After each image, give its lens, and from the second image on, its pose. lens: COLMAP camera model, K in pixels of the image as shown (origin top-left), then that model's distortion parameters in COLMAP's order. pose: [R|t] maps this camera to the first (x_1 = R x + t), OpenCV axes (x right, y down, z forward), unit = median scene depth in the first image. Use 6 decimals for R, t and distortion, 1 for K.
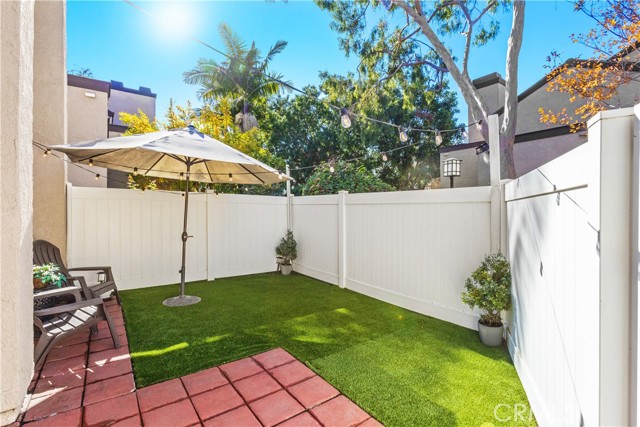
lens RADIAL K [[300.1, 0, 317.7], [0, 300.1, 212.7], [0, 0, 1]] dist [0.003578, -0.000576]
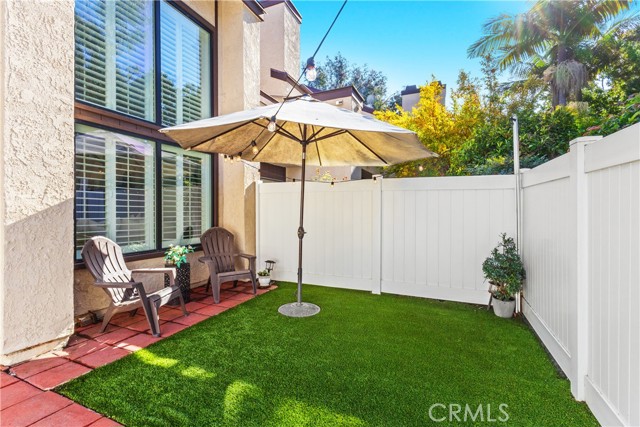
lens RADIAL K [[300.1, 0, 318.5], [0, 300.1, 212.2], [0, 0, 1]] dist [0.003578, -0.000576]
pose [[0.490774, 0.001114, -0.871286, 0.300552], [-0.000640, 0.999999, 0.000919, 0.023341], [0.871287, 0.000107, 0.490774, 0.636287]]
